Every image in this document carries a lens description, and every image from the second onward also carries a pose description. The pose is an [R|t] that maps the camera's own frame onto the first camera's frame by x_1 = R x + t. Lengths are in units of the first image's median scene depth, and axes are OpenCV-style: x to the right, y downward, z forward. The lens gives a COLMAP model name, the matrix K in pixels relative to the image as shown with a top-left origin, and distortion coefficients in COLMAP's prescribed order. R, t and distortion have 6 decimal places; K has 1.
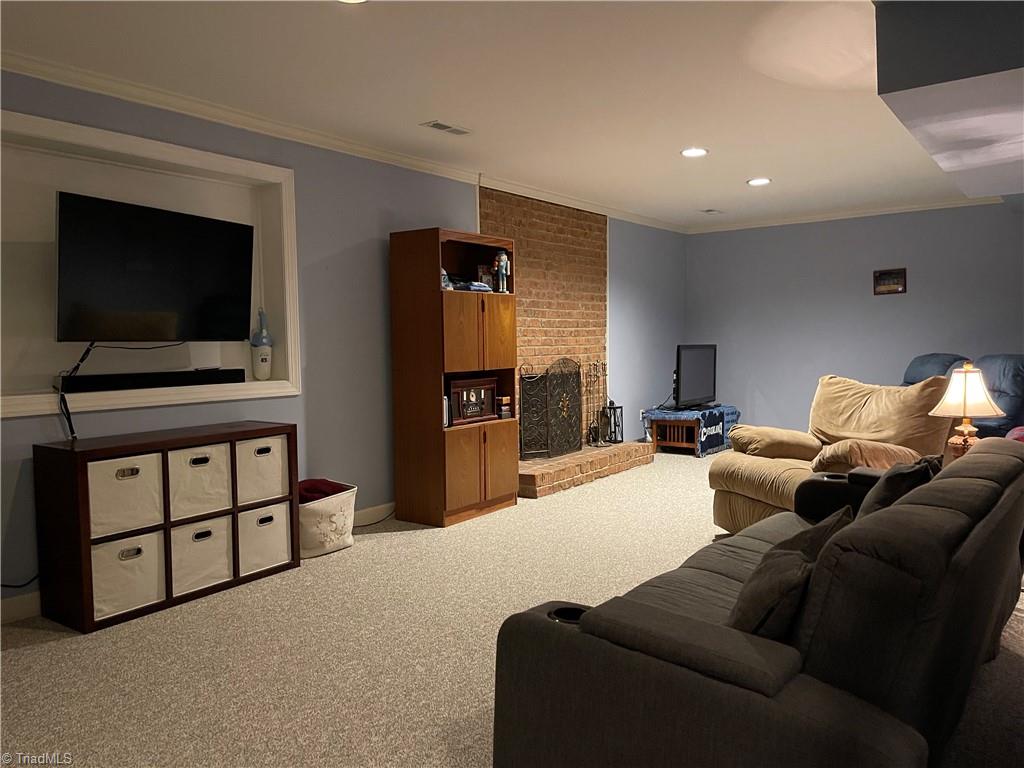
lens RADIAL K [[772.3, 0, 510.8], [0, 772.3, 385.8], [0, 0, 1]] dist [0.004931, 0.000352]
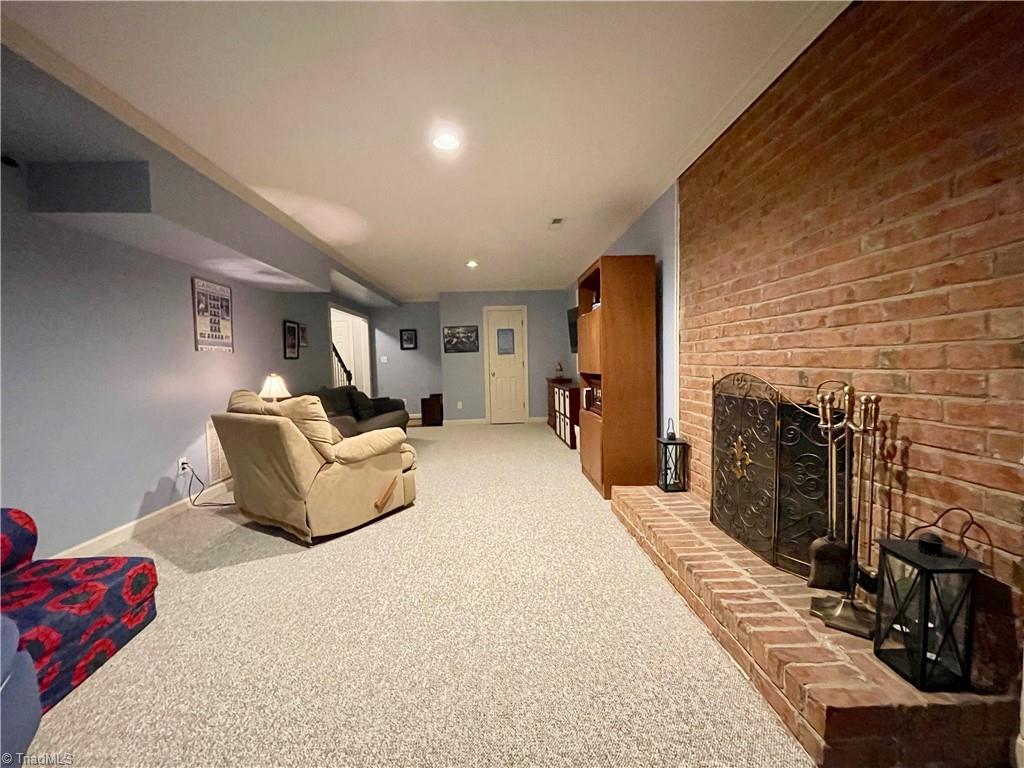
lens RADIAL K [[410.4, 0, 510.1], [0, 410.4, 381.4], [0, 0, 1]] dist [-0.000719, -0.000016]
pose [[-0.781344, 0.066643, -0.620533, 0.382733], [0.001451, 0.994474, 0.104975, -0.060510], [0.624099, 0.081121, -0.777122, 1.118277]]
